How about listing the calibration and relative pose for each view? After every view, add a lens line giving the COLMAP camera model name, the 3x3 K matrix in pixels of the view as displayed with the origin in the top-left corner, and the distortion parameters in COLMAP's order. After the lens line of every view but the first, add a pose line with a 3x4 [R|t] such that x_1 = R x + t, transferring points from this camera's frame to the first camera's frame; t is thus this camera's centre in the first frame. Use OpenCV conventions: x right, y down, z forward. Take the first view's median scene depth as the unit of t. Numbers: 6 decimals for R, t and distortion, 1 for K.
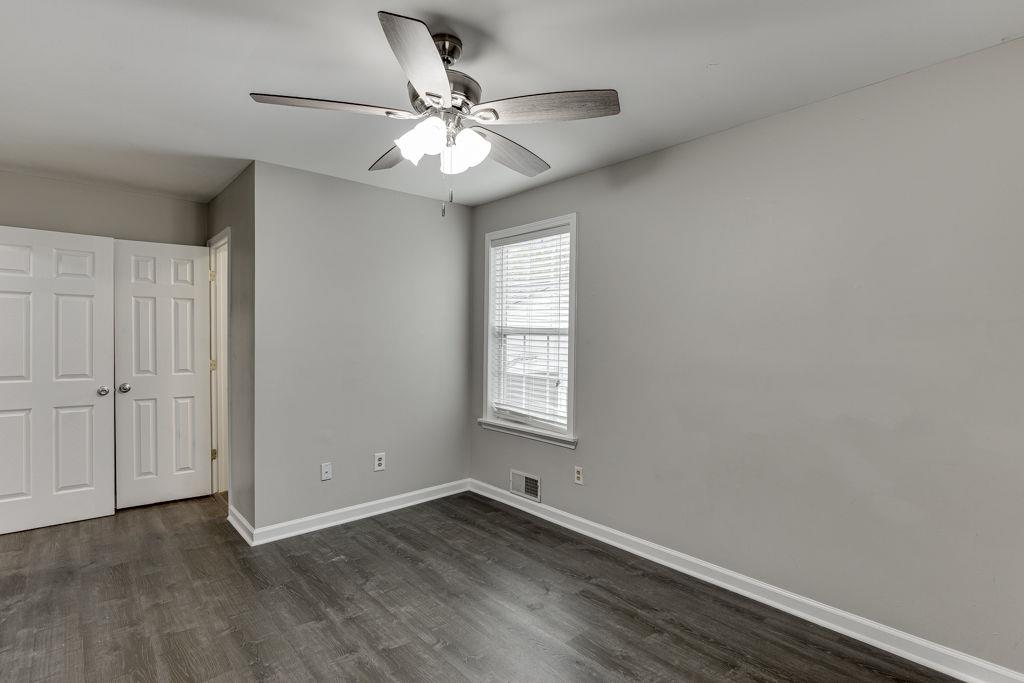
lens RADIAL K [[495.8, 0, 528.7], [0, 495.8, 344.1], [0, 0, 1]] dist [-0.005278, -0.001145]
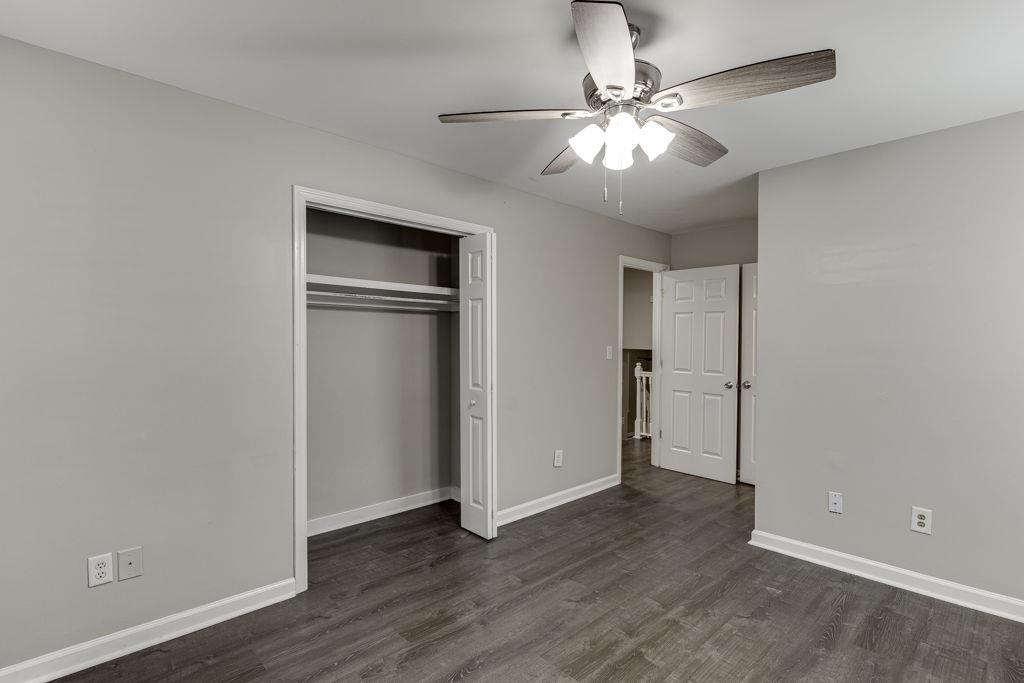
lens RADIAL K [[495.8, 0, 512.7], [0, 495.8, 344.5], [0, 0, 1]] dist [-0.005278, -0.001145]
pose [[0.010097, 0.006975, -0.999925, 0.474545], [-0.021905, 0.999737, 0.006752, -0.007043], [0.999709, 0.021835, 0.010247, 0.480697]]
